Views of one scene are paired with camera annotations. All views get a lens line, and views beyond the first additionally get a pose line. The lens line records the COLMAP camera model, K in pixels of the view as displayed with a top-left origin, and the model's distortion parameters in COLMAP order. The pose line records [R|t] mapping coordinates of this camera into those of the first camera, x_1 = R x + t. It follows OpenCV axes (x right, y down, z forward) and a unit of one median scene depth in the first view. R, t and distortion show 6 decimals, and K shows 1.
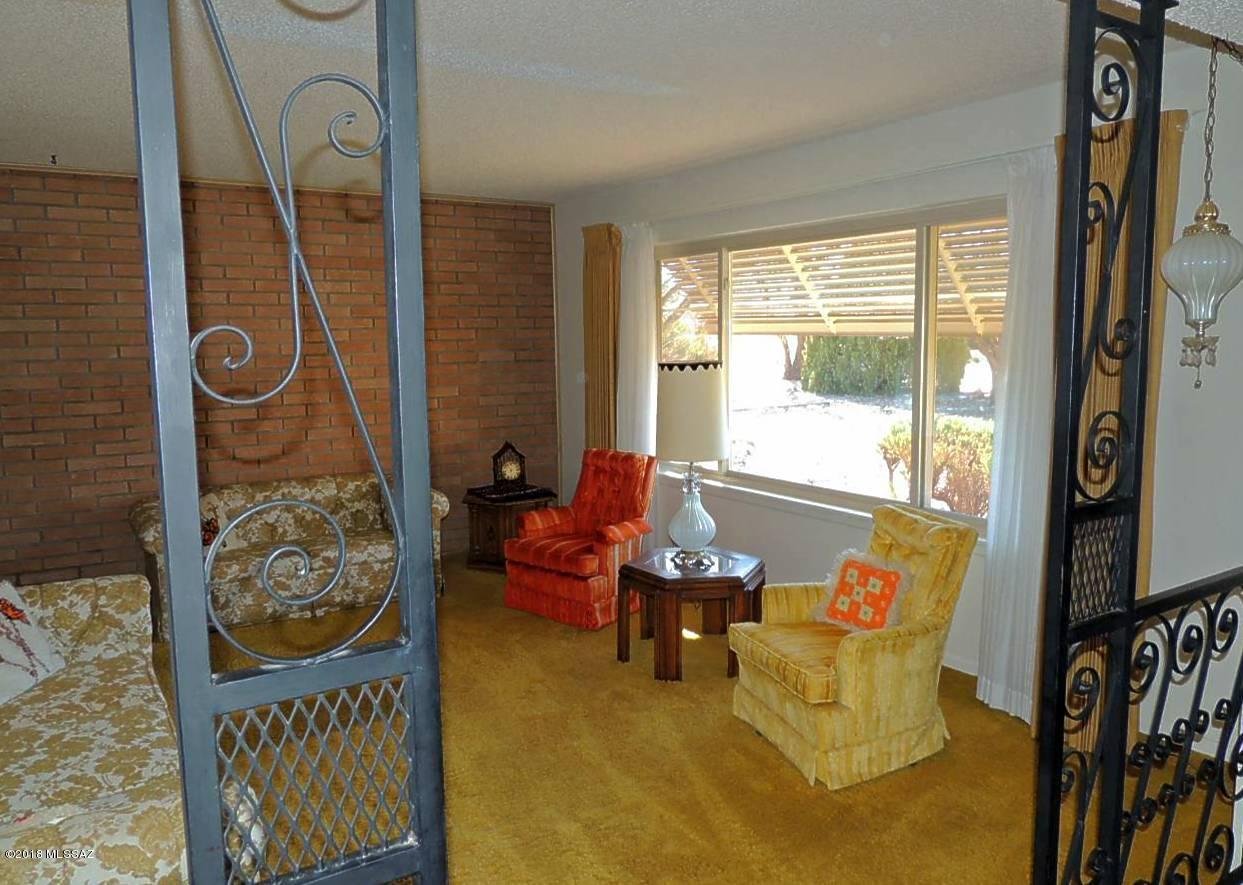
lens RADIAL K [[909.4, 0, 621.5], [0, 909.4, 442.5], [0, 0, 1]] dist [-0.005886, -0.000977]
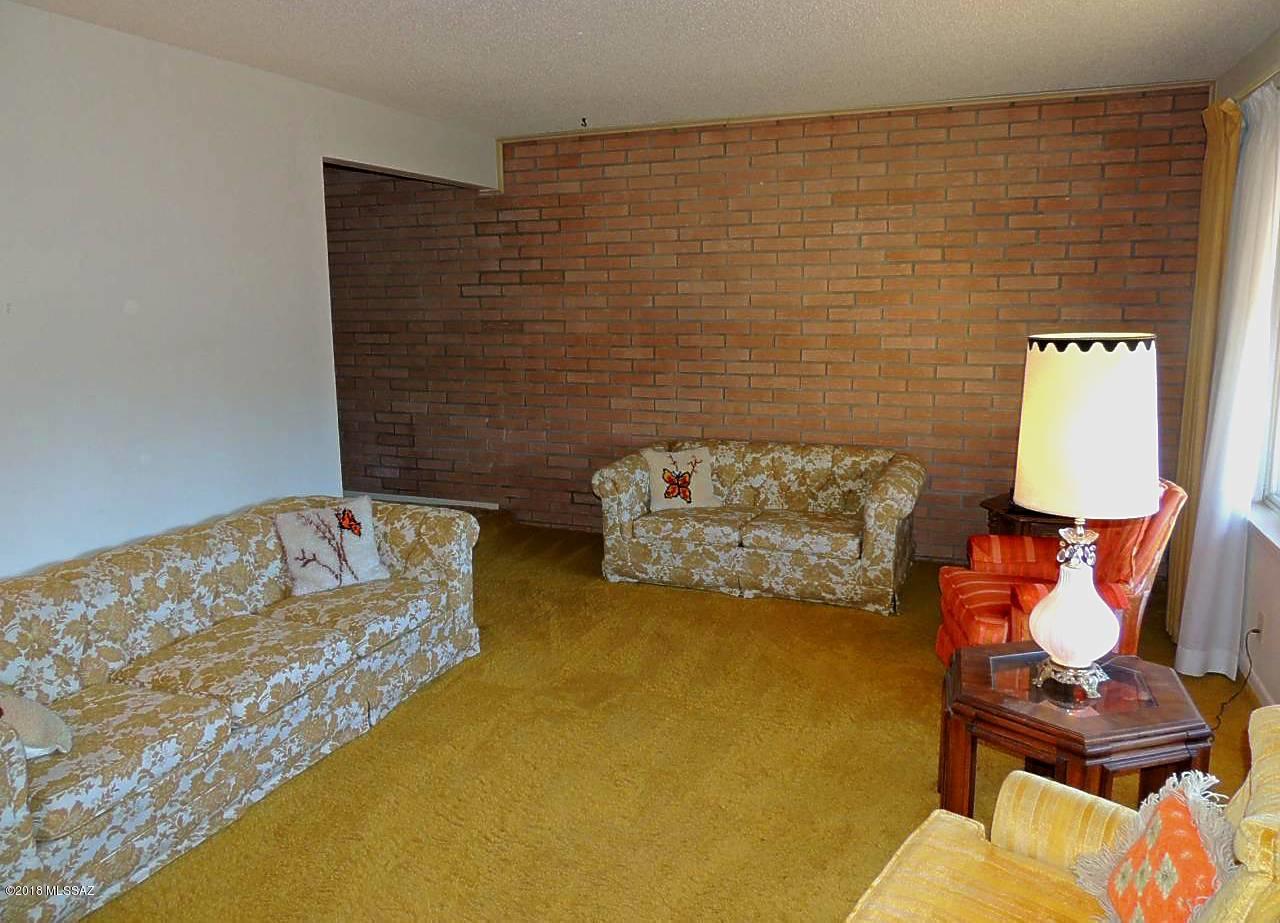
lens RADIAL K [[915.0, 0, 641.2], [0, 915.0, 449.8], [0, 0, 1]] dist [-0.014798, 0.000631]
pose [[0.585896, 0.143511, -0.797578, 0.326578], [-0.088975, 0.989636, 0.112708, -0.050722], [0.805487, 0.004929, 0.592593, 0.389788]]
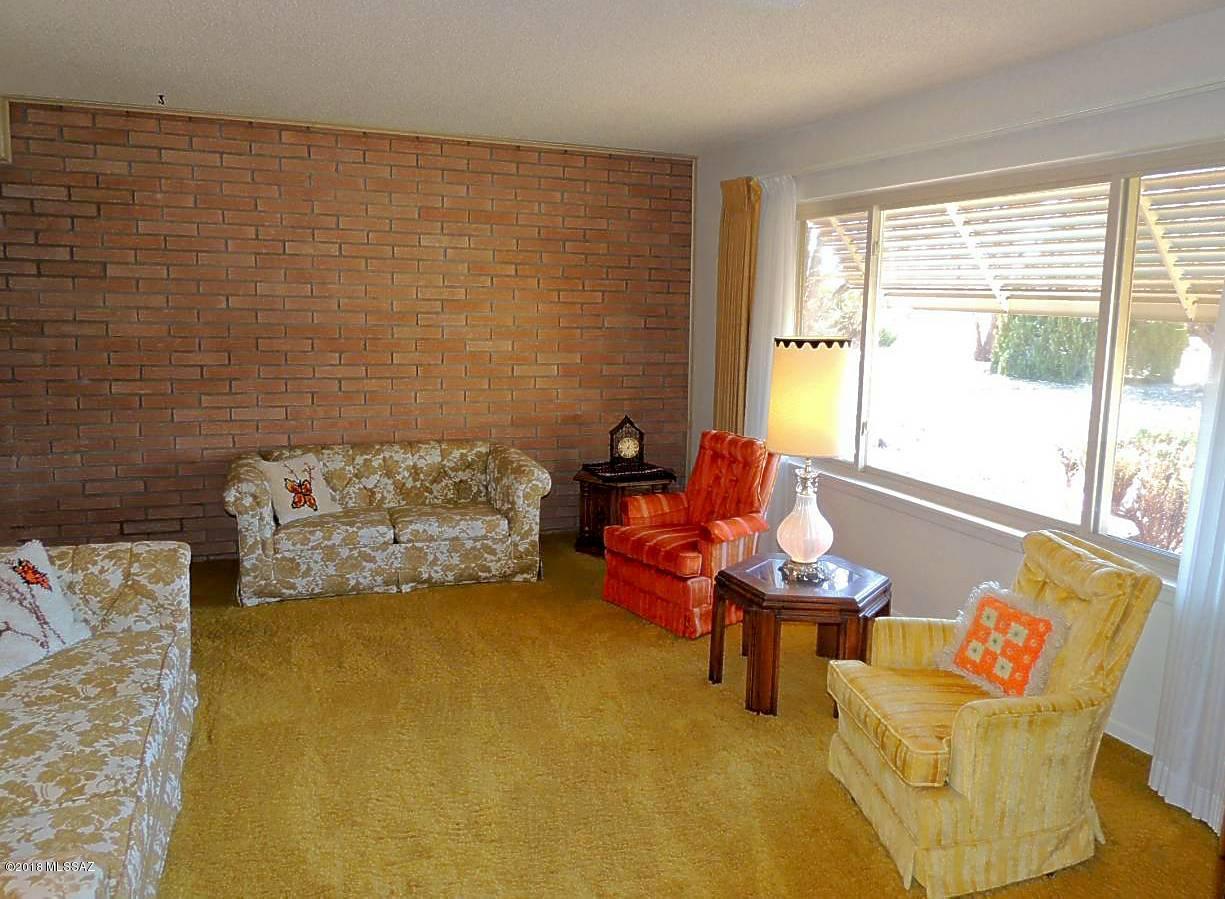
lens RADIAL K [[910.1, 0, 642.4], [0, 910.1, 428.1], [0, 0, 1]] dist [-0.008553, -0.002057]
pose [[0.983208, 0.060605, -0.172130, 0.061601], [-0.057380, 0.998072, 0.023651, -0.014368], [0.173231, -0.013377, 0.984790, 0.127034]]
